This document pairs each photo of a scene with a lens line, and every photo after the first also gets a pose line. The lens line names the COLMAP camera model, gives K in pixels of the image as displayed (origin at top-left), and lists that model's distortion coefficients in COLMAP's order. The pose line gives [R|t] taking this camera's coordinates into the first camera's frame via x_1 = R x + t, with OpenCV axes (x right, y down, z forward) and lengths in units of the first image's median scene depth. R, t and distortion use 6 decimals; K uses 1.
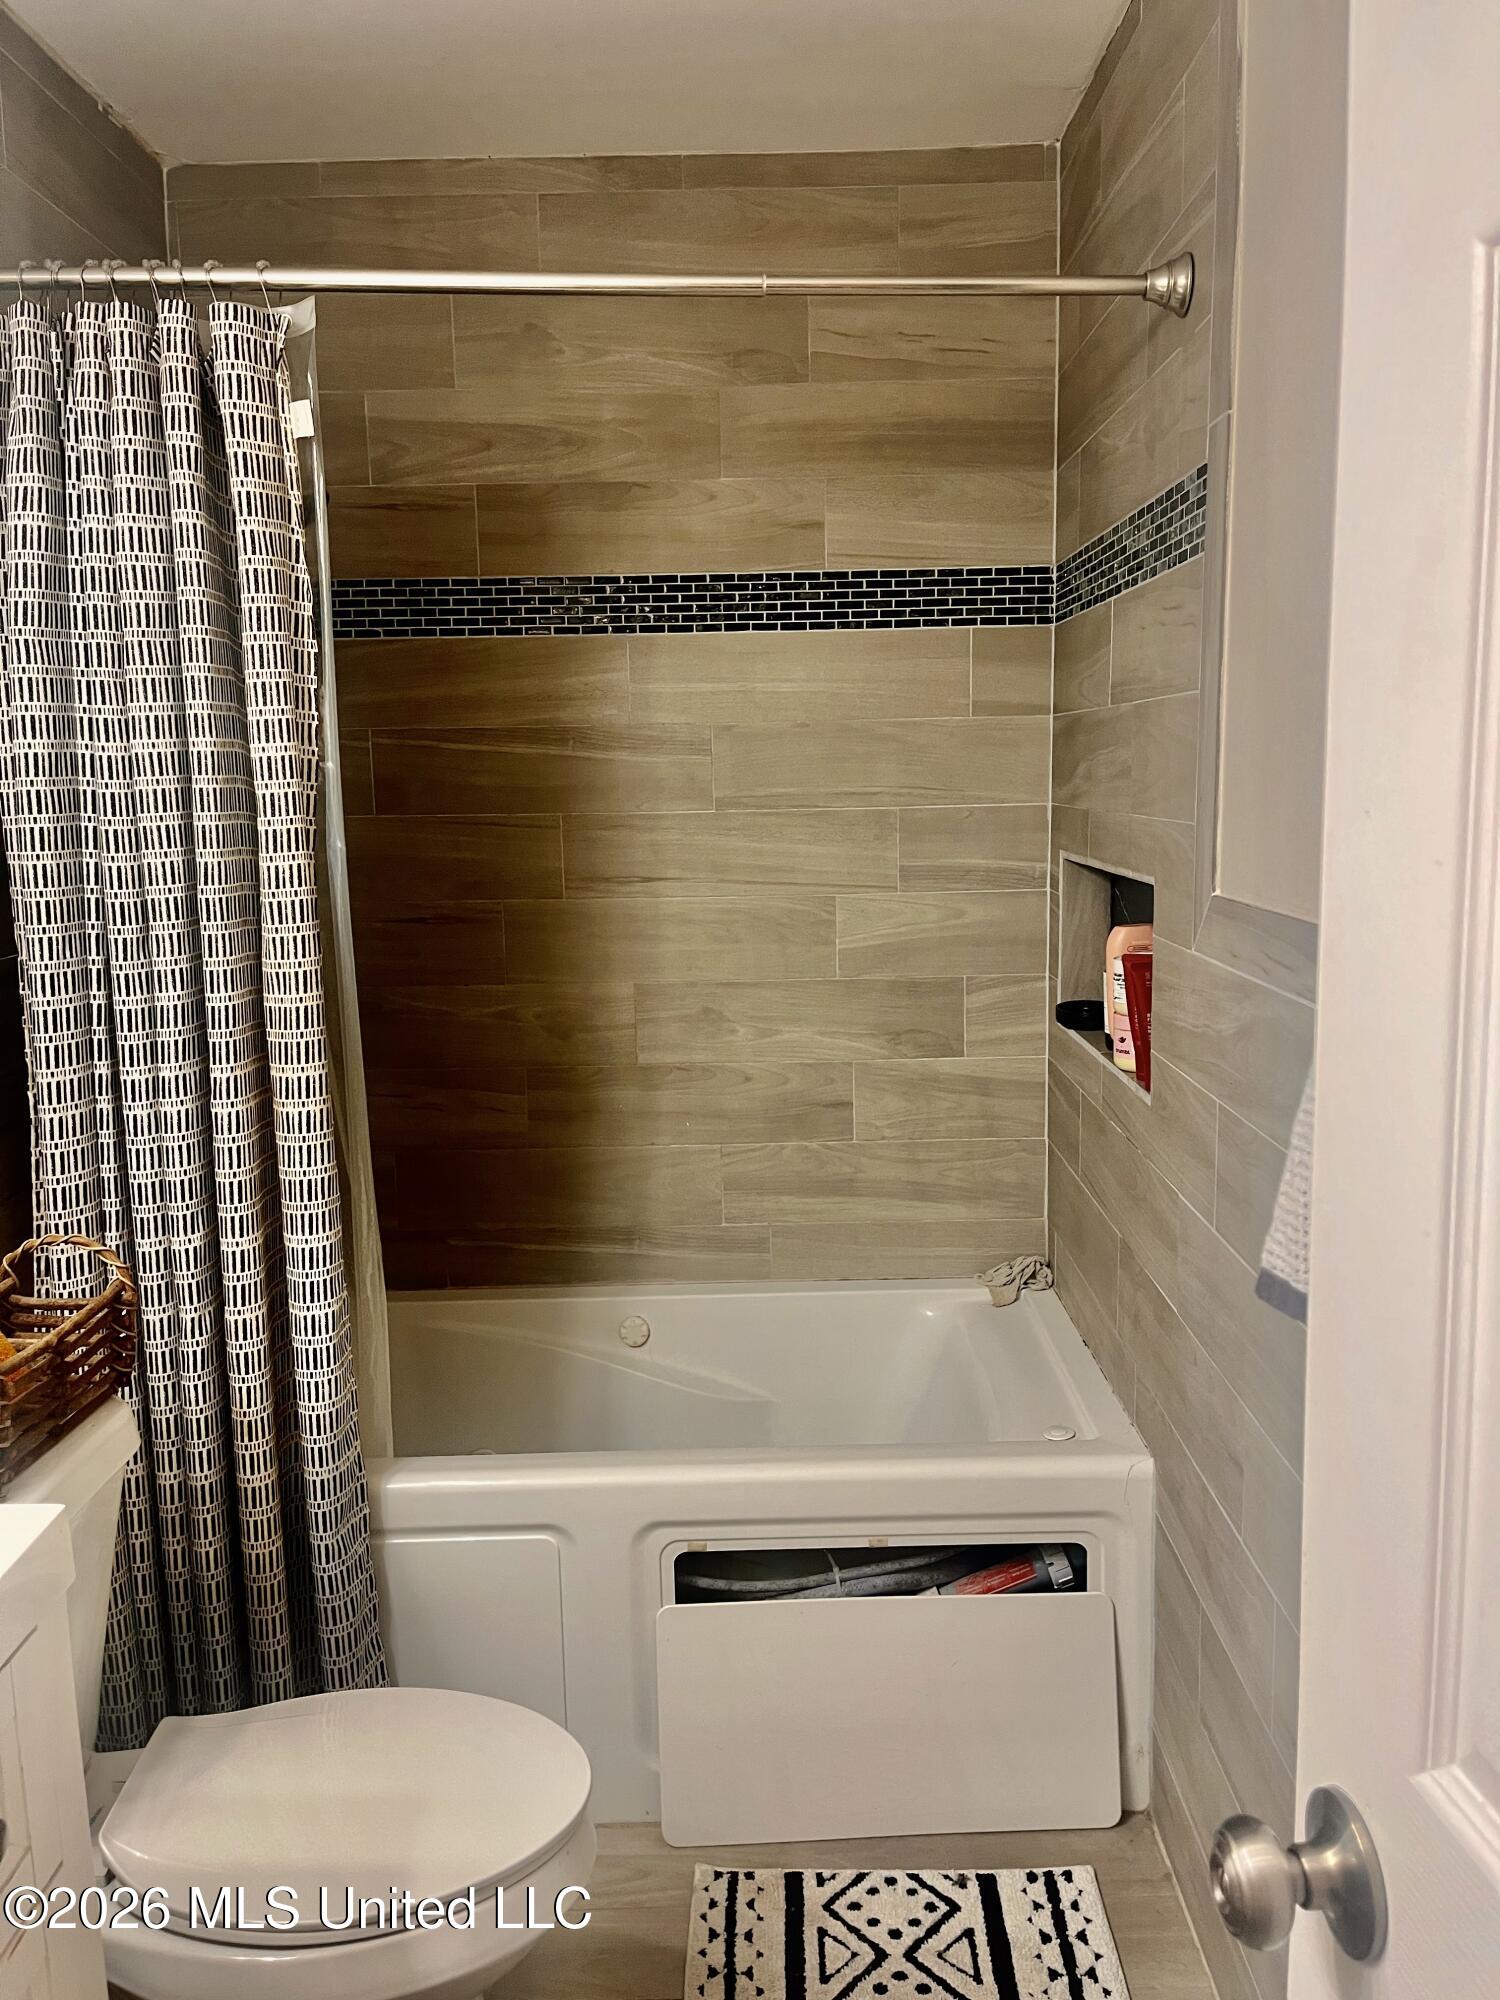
lens RADIAL K [[1519.1, 0, 762.4], [0, 1519.1, 997.1], [0, 0, 1]] dist [0.052058, -0.081513]
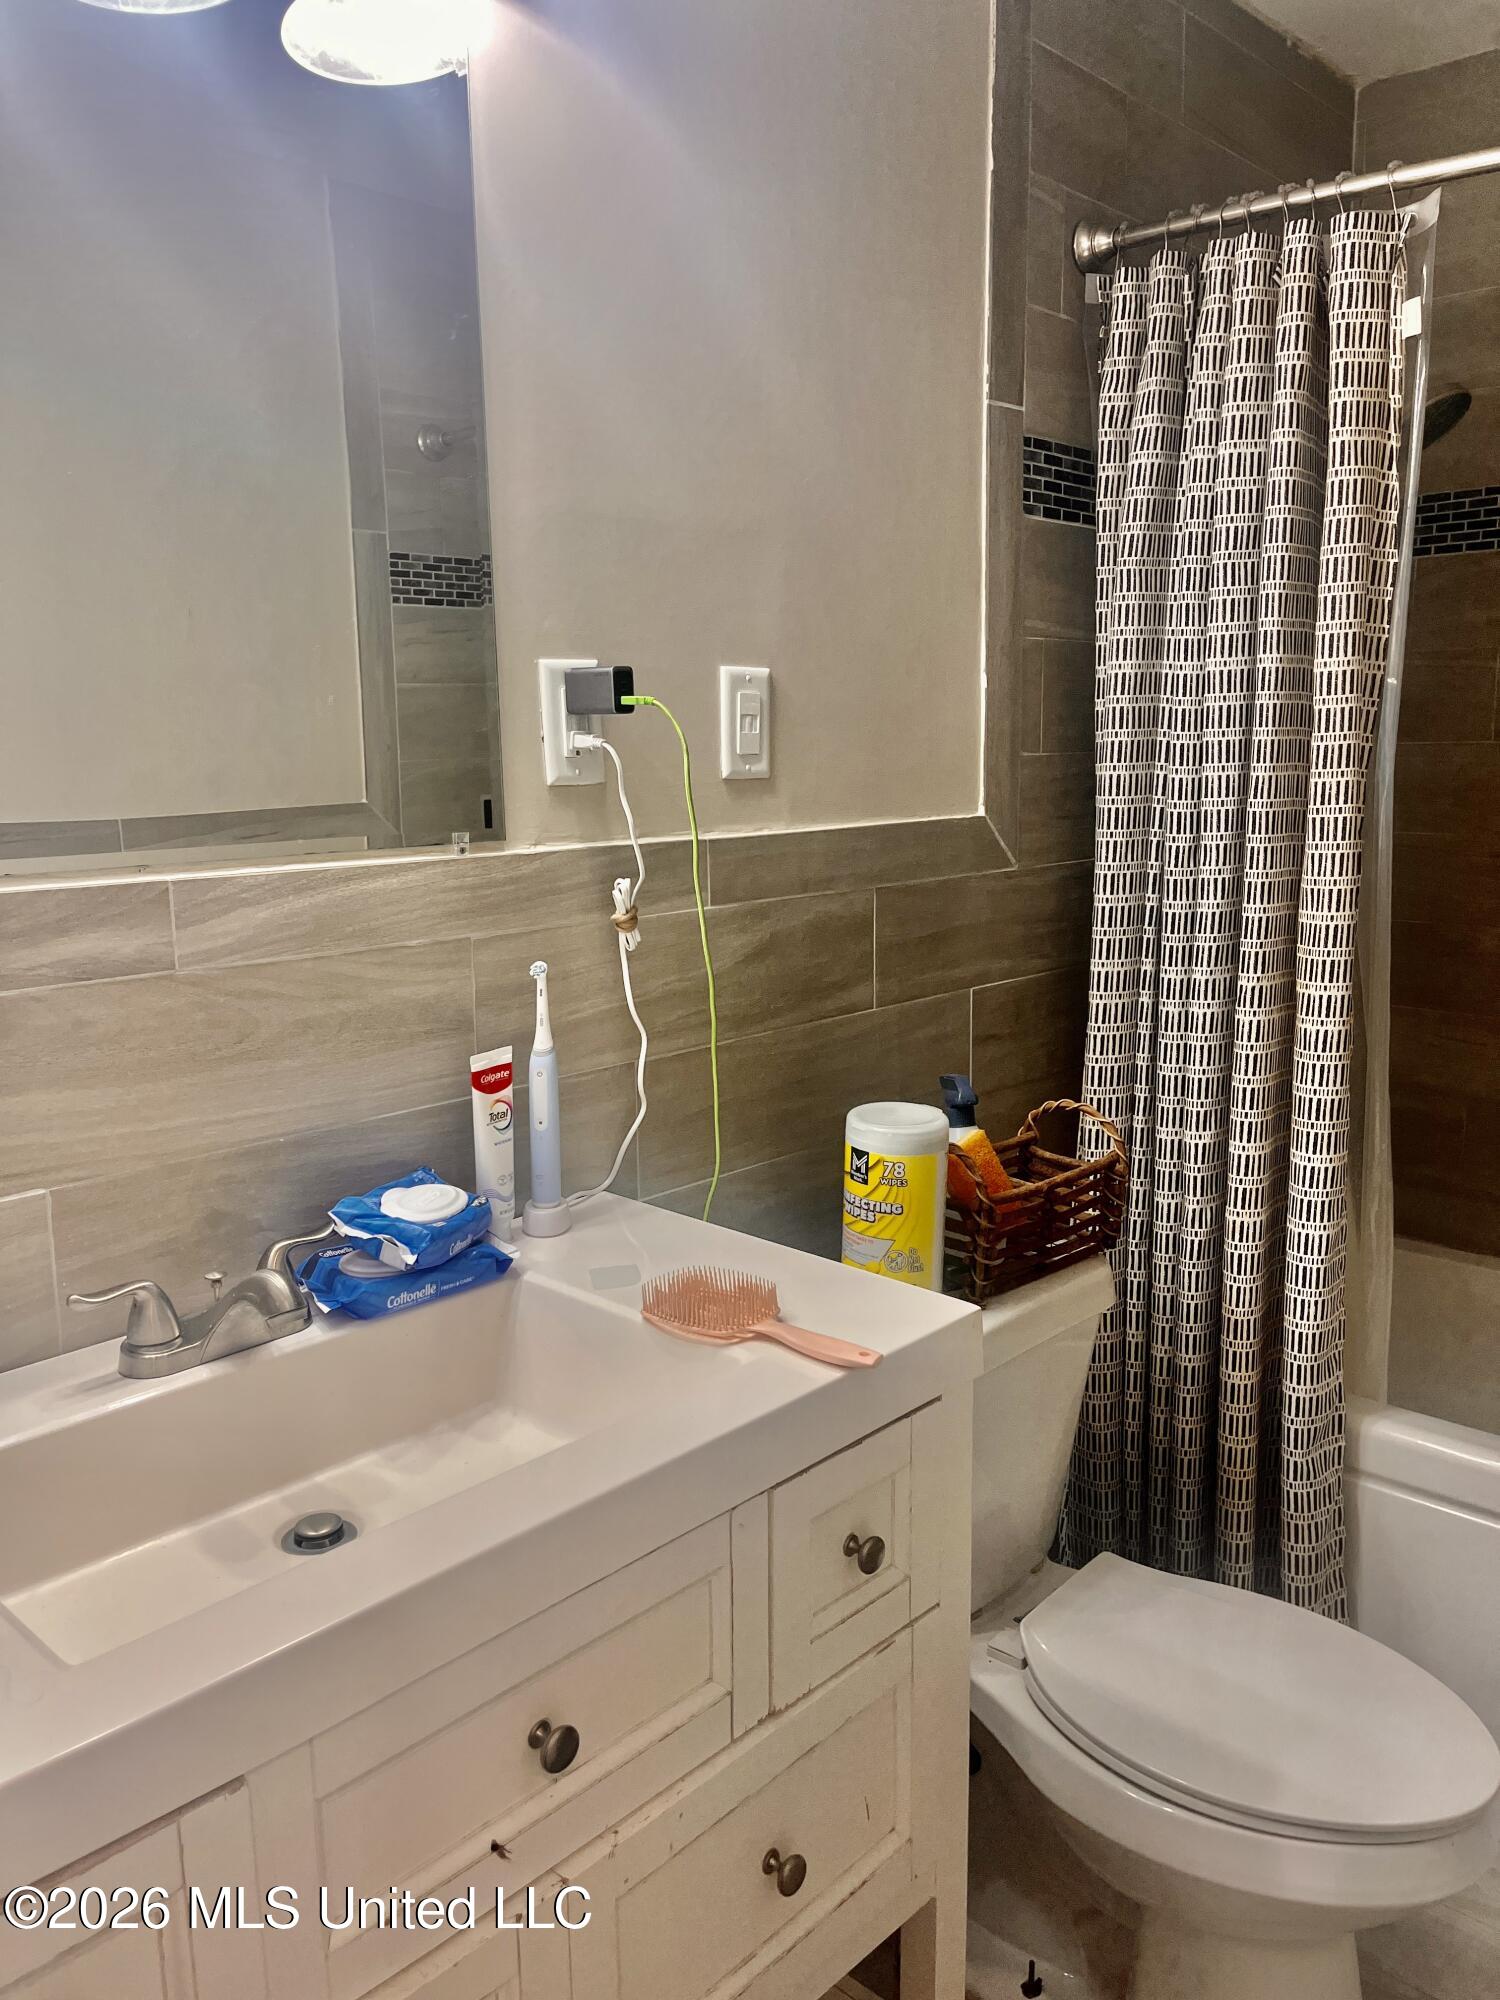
lens RADIAL K [[1519.1, 0, 762.4], [0, 1519.1, 997.1], [0, 0, 1]] dist [0.052058, -0.081513]
pose [[0.723890, 0.124634, -0.678564, 0.109106], [-0.100913, 0.992097, 0.074567, 0.015911], [0.682495, 0.014498, 0.730746, 0.022102]]
